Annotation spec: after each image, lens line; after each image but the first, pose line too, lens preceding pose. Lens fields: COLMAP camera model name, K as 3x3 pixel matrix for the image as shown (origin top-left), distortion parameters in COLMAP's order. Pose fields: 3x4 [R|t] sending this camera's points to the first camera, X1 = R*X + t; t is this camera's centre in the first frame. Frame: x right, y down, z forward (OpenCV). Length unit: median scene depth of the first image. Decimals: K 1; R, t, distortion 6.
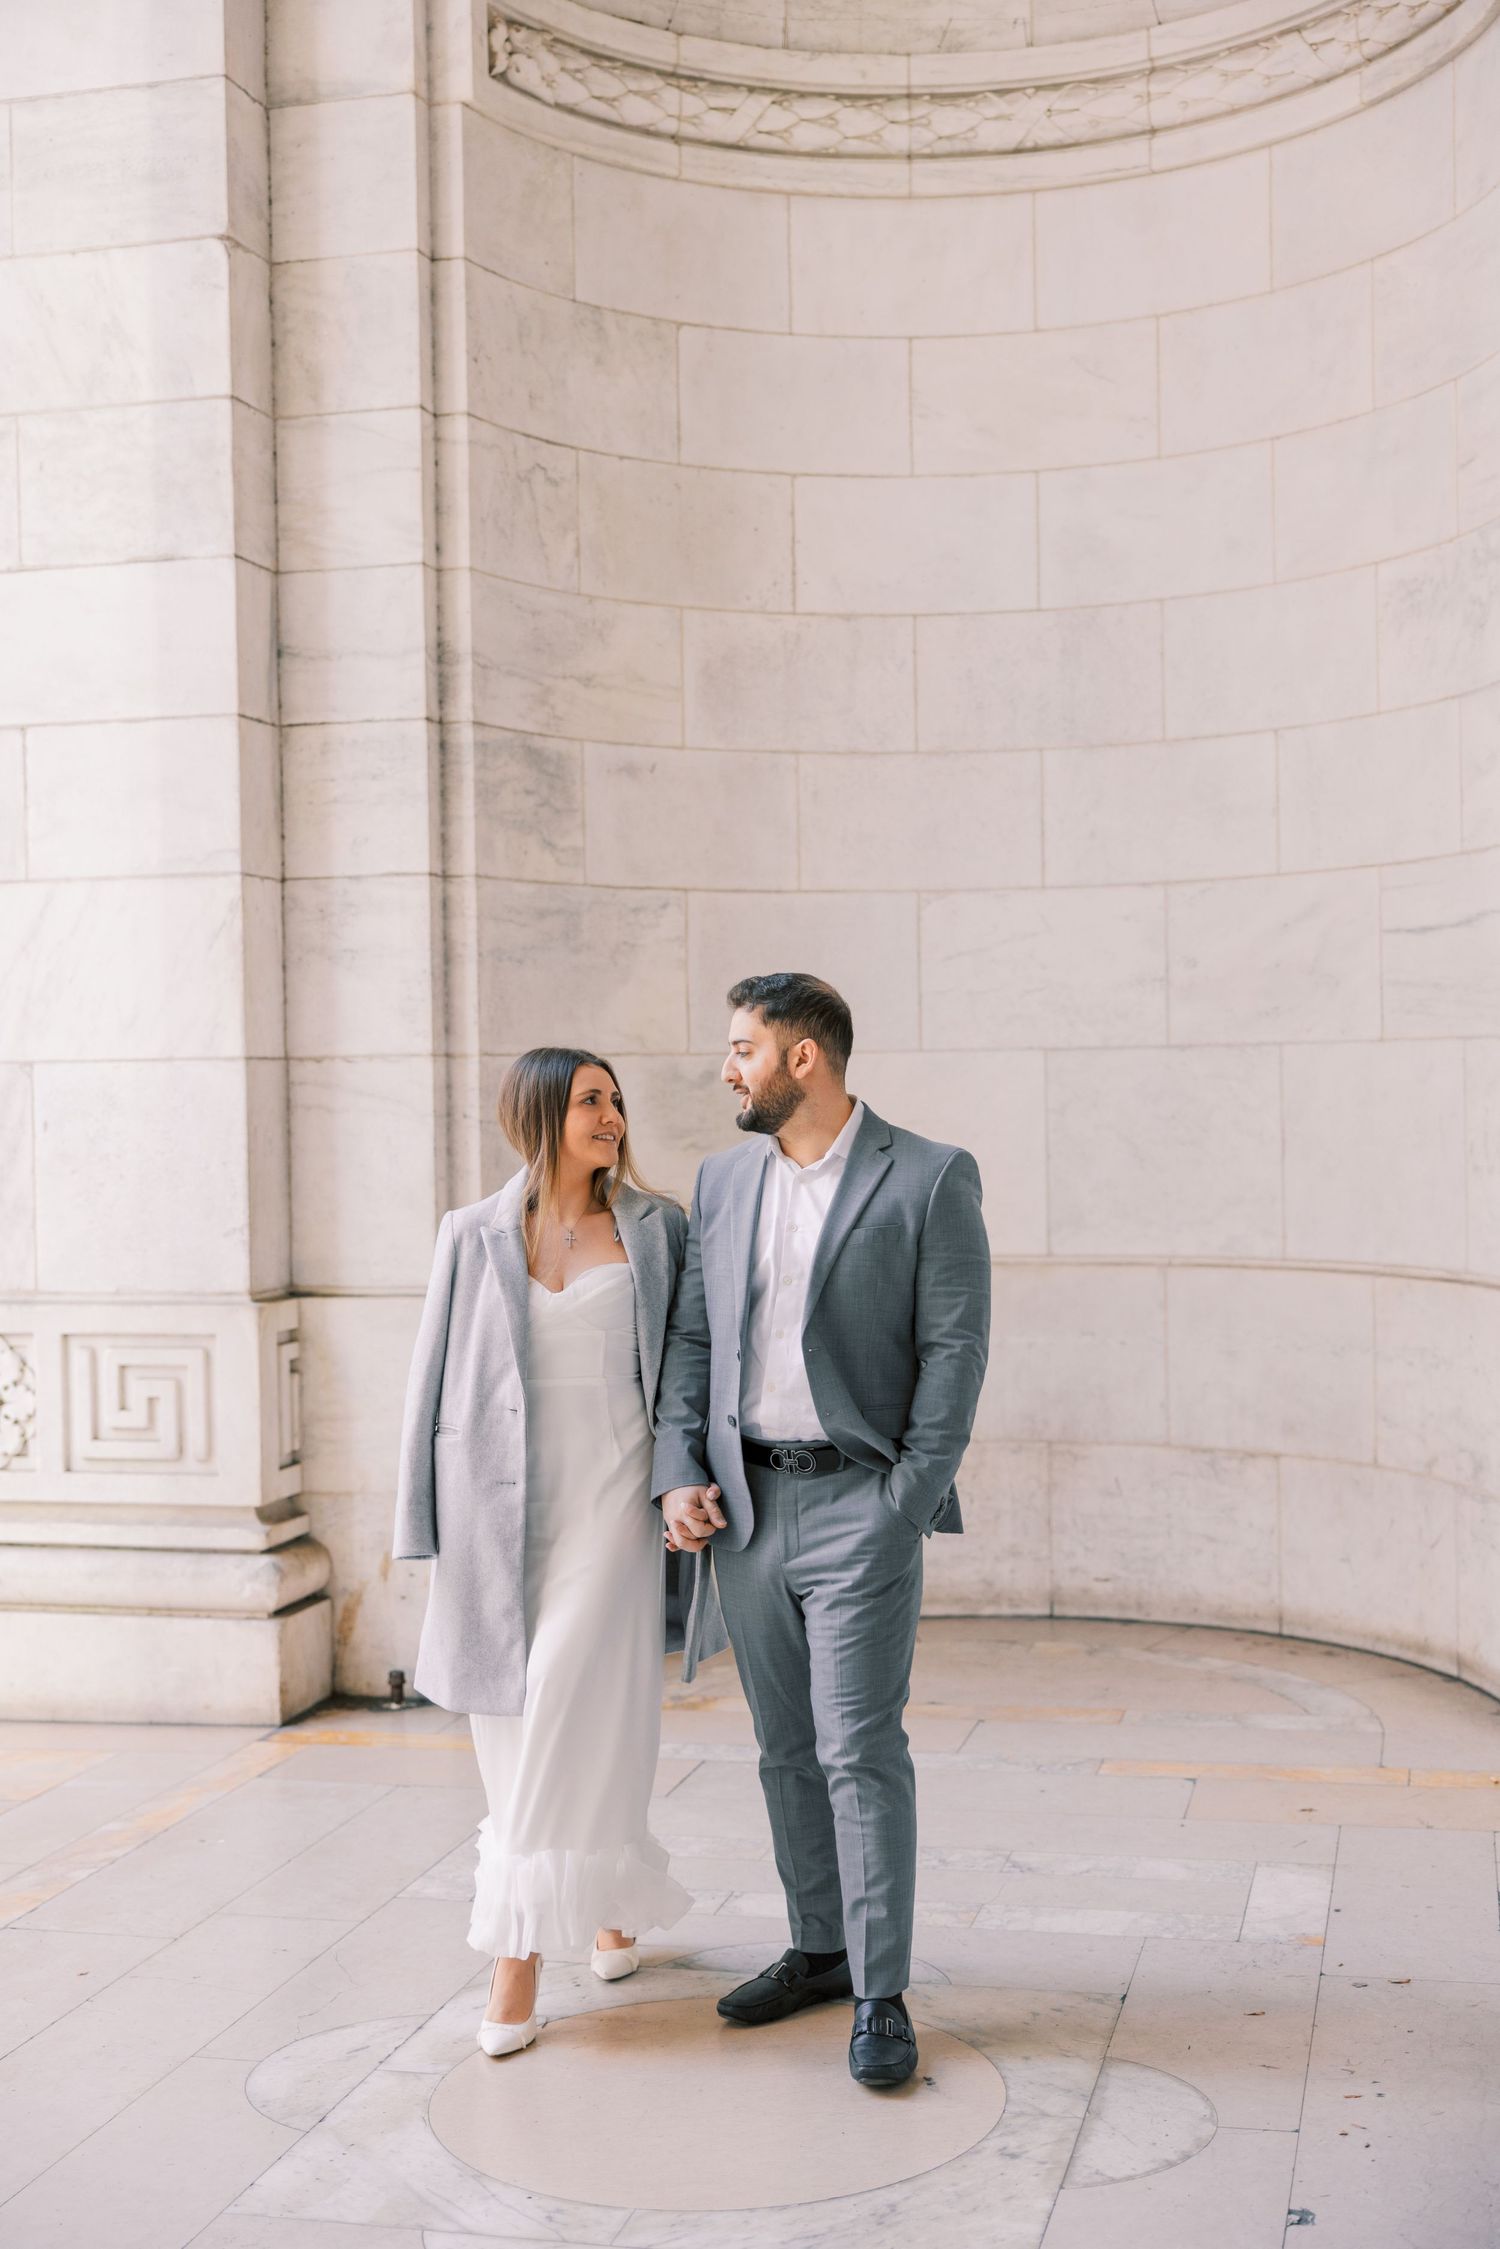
lens RADIAL K [[2726.7, 0, 750.0], [0, 2726.7, 1124.5], [0, 0, 1]] dist [0.010258, 0.001338]
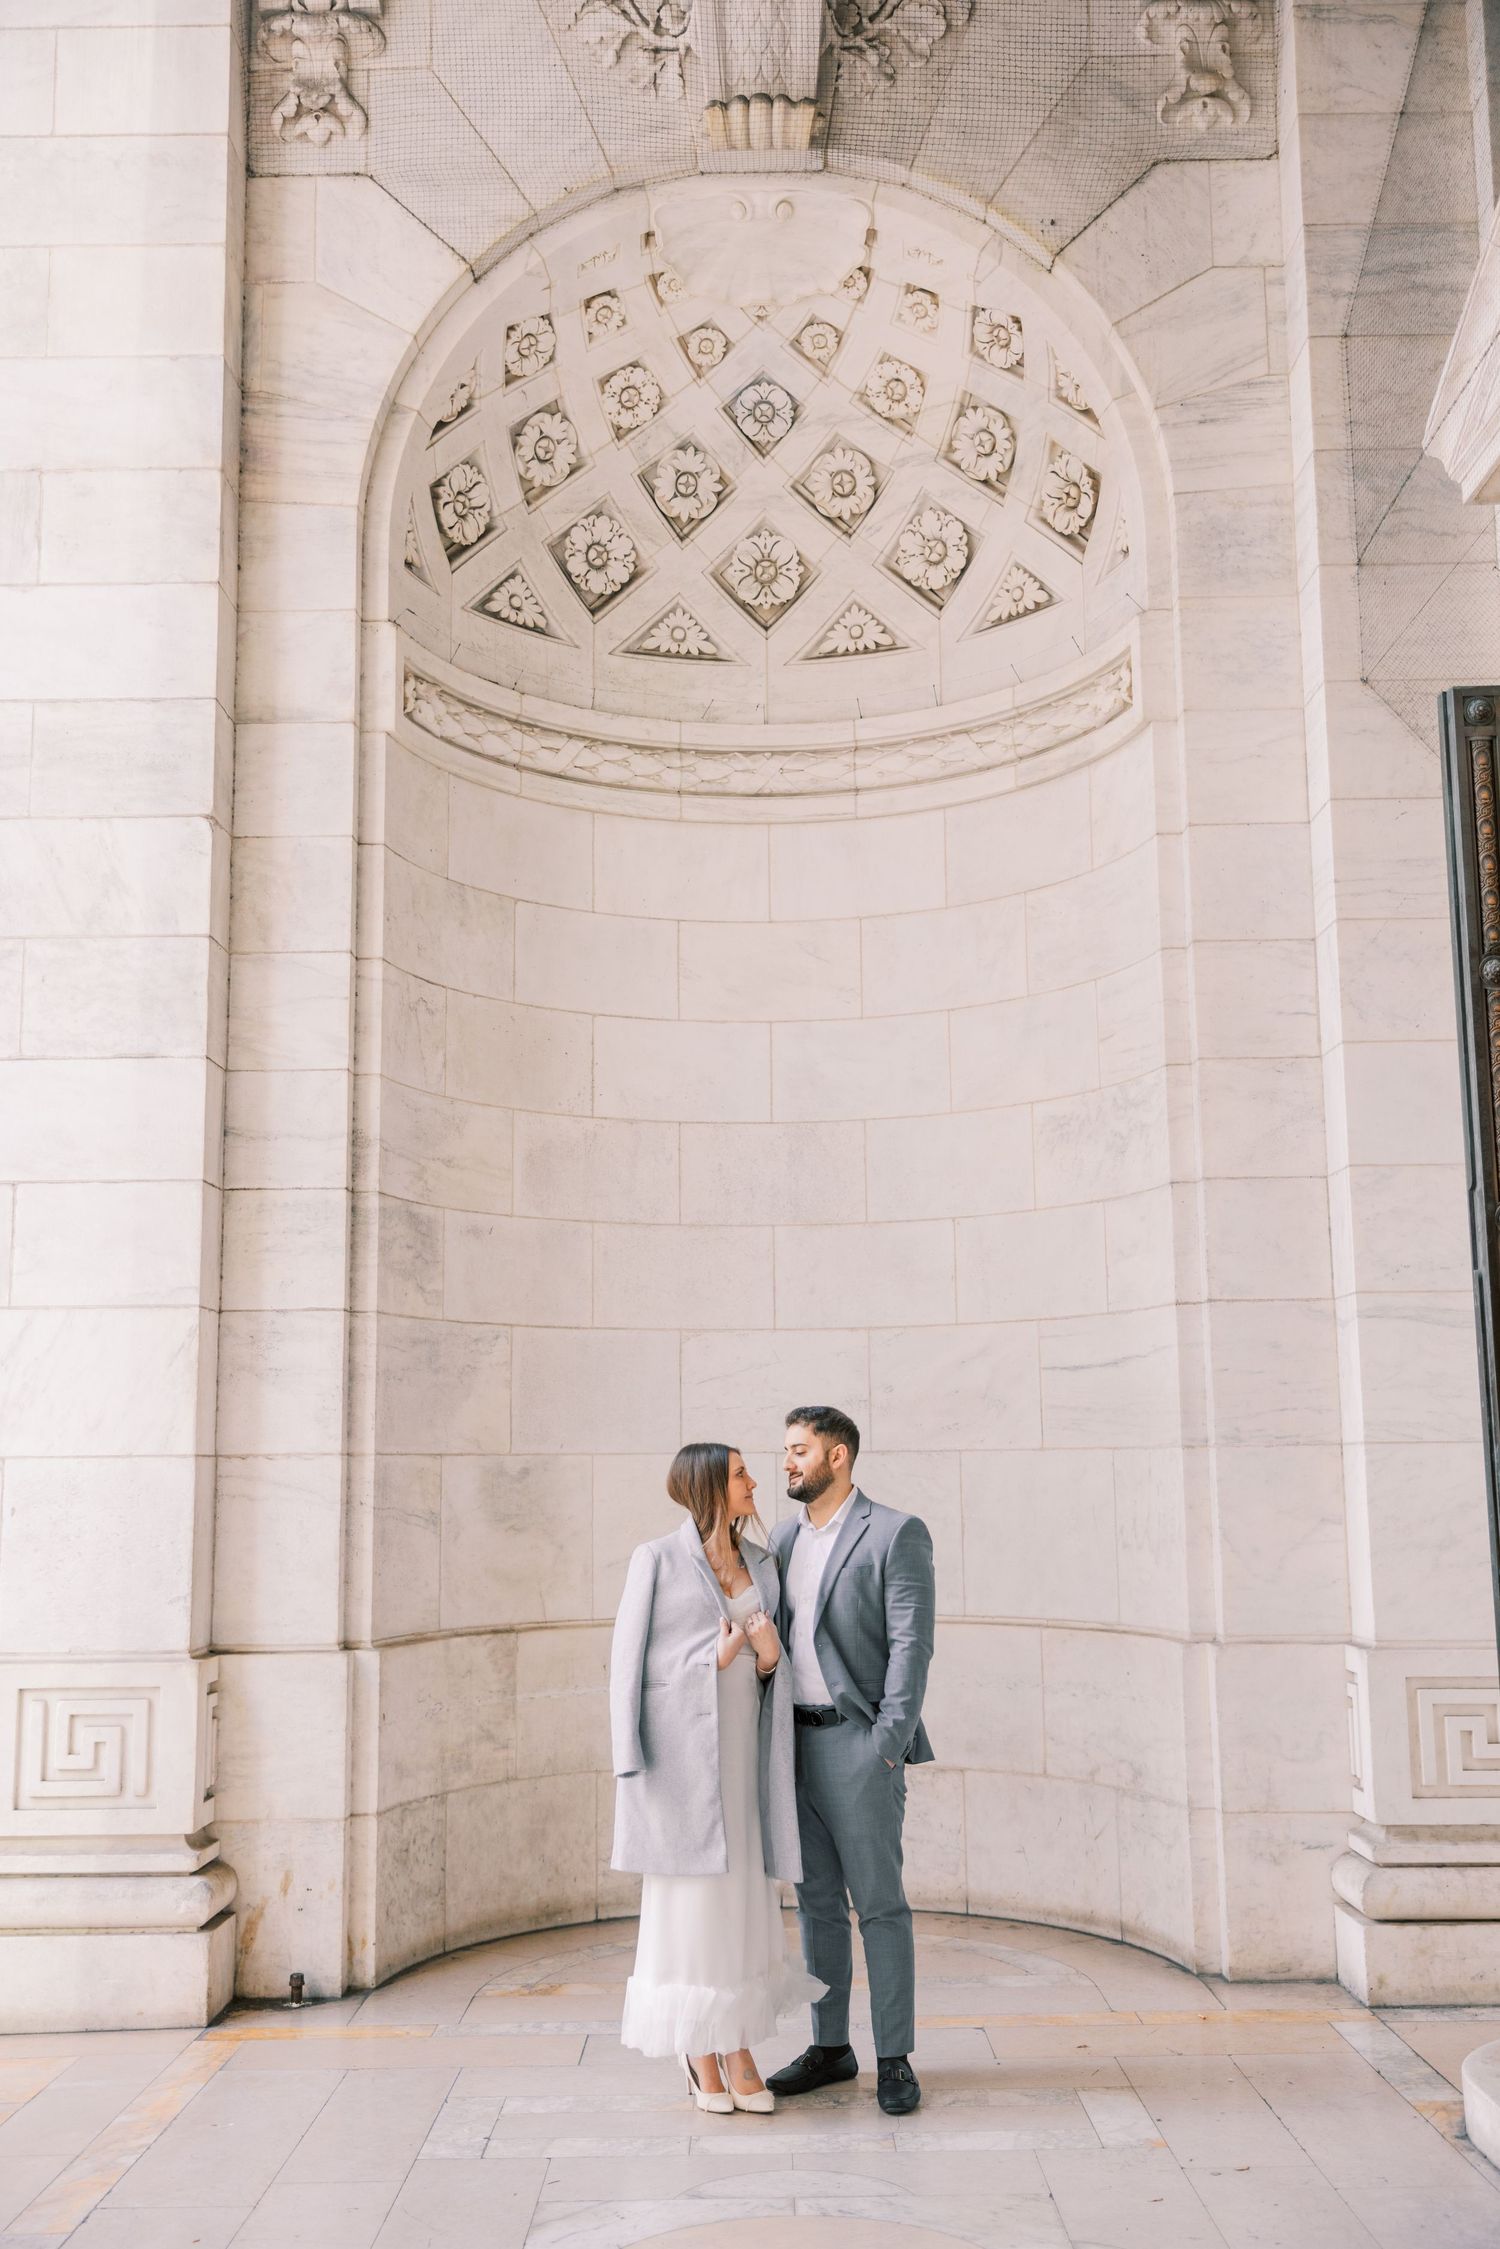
lens RADIAL K [[2202.8, 0, 750.0], [0, 2202.8, 1124.5], [0, 0, 1]] dist [0.024771, 0.001210]
pose [[0.970852, 0.044271, 0.235554, -0.177526], [-0.002964, 0.984936, -0.172893, 0.000062], [-0.239660, 0.167156, 0.956359, -0.040154]]
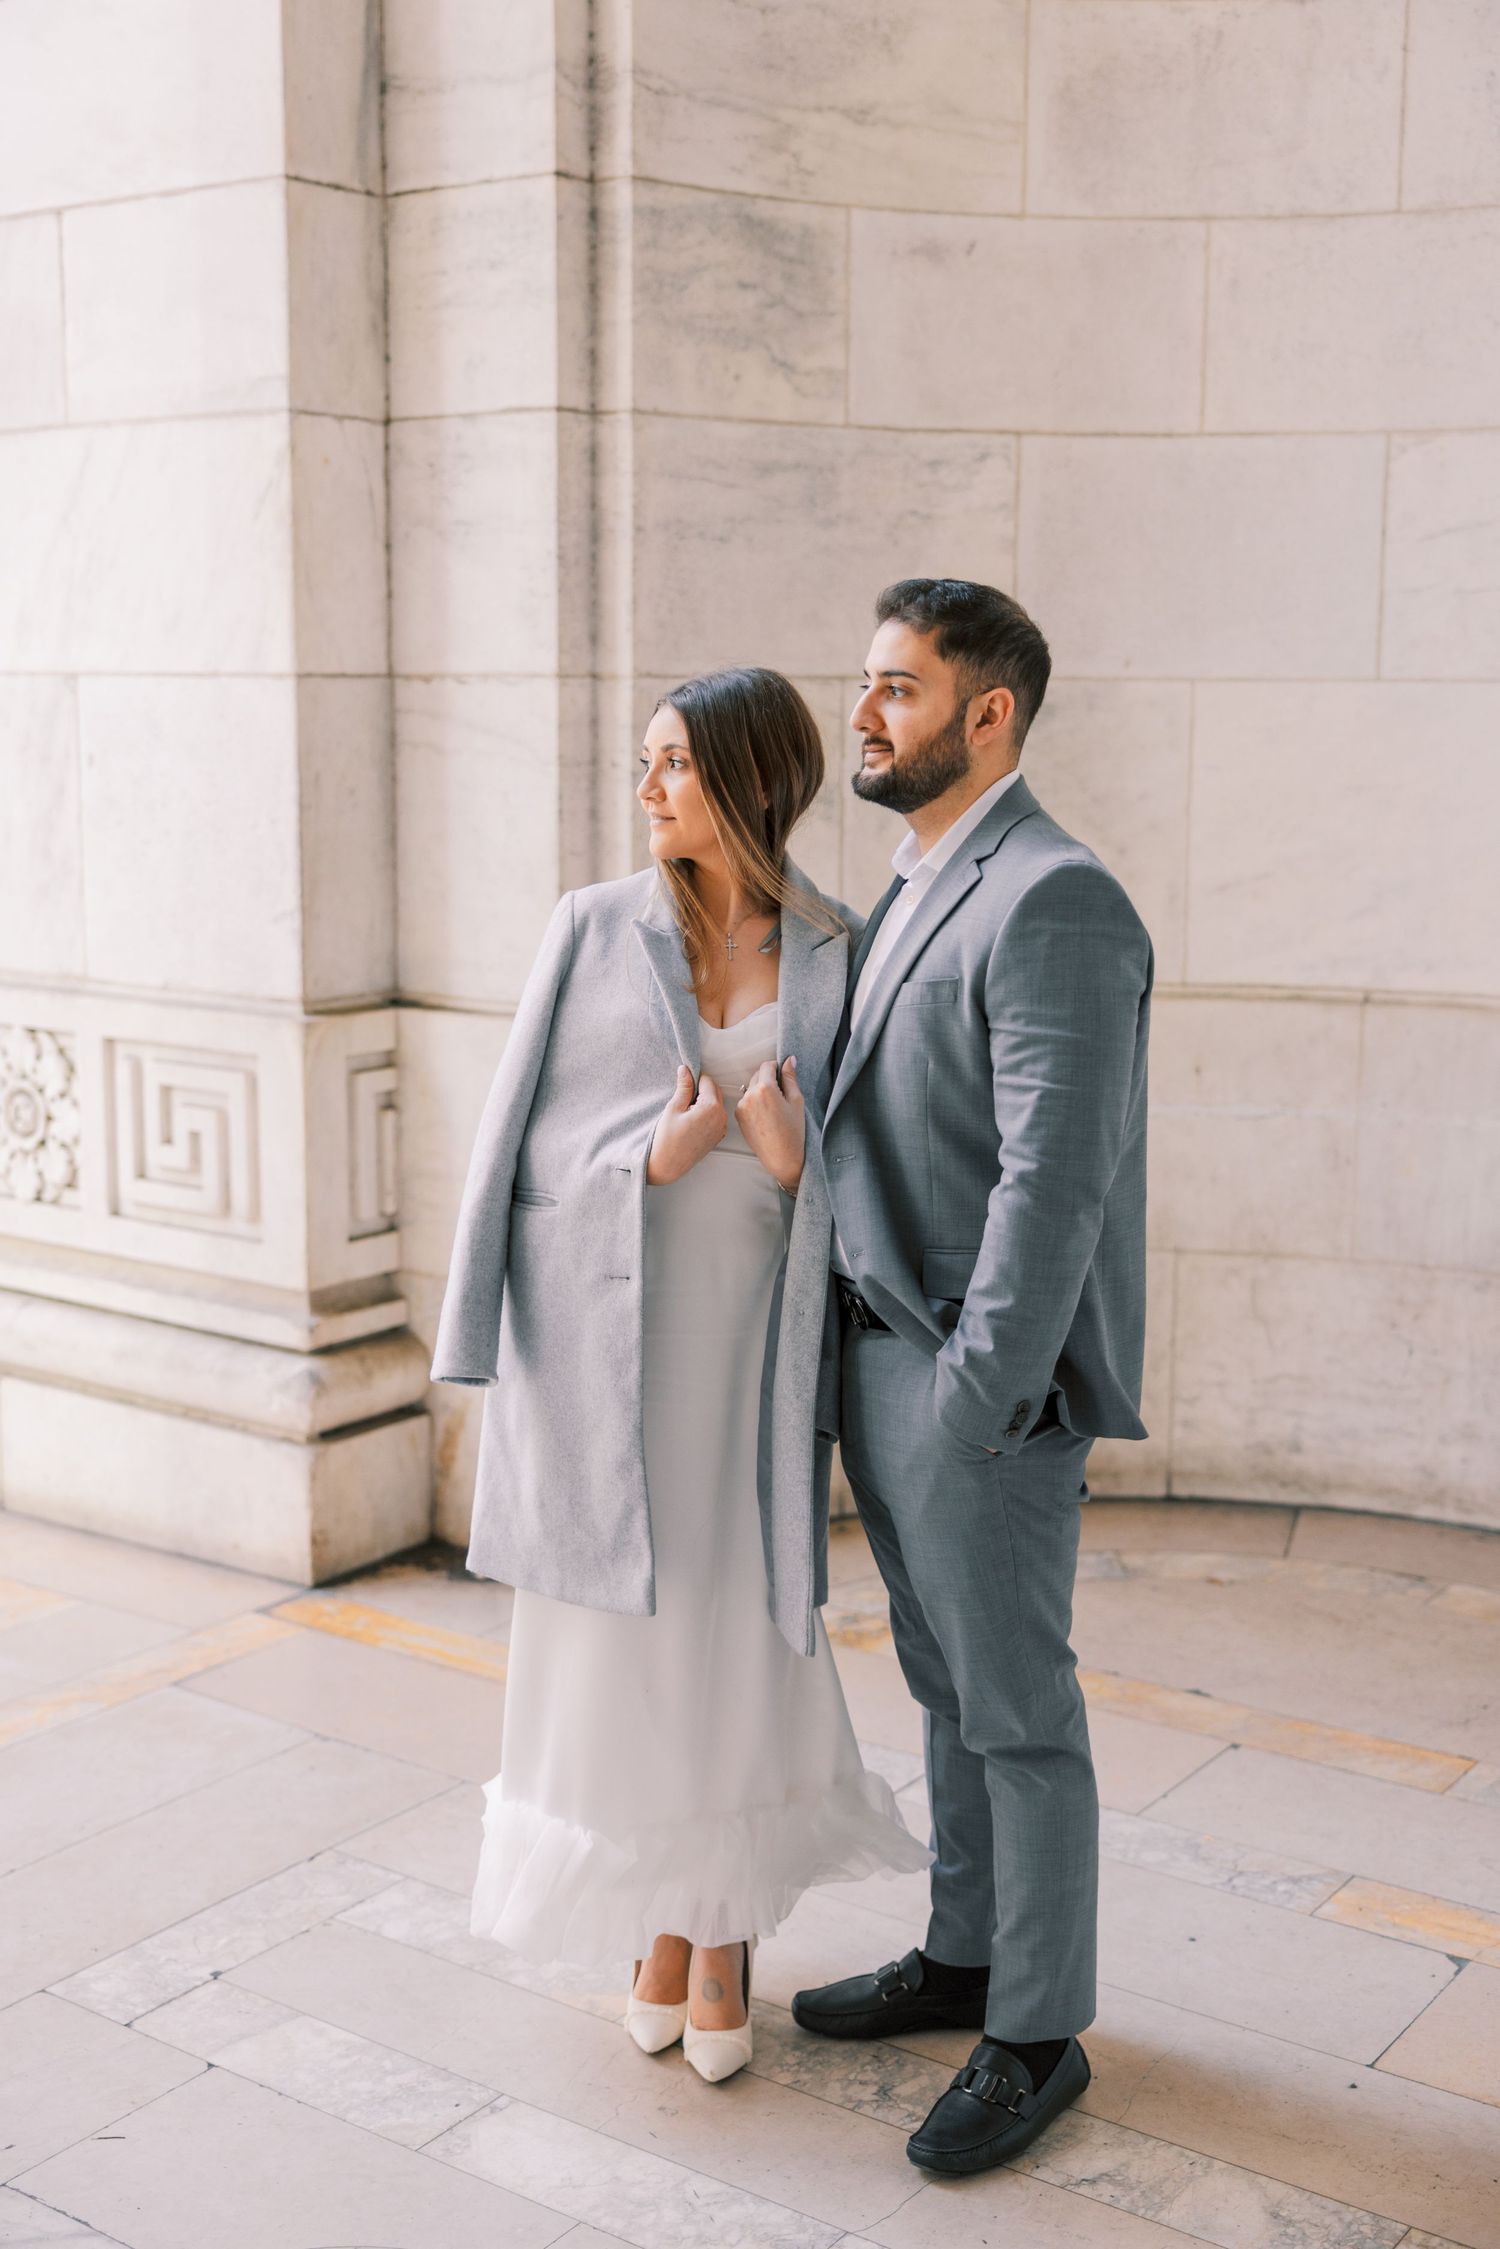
lens RADIAL K [[2665.2, 0, 754.2], [0, 2665.2, 1088.4], [0, 0, 1]] dist [0.002854, 0.030741]
pose [[0.930074, 0.077700, -0.359062, 0.180421], [-0.026095, 0.988882, 0.146397, -0.022000], [0.366445, -0.126790, 0.921760, 0.373754]]
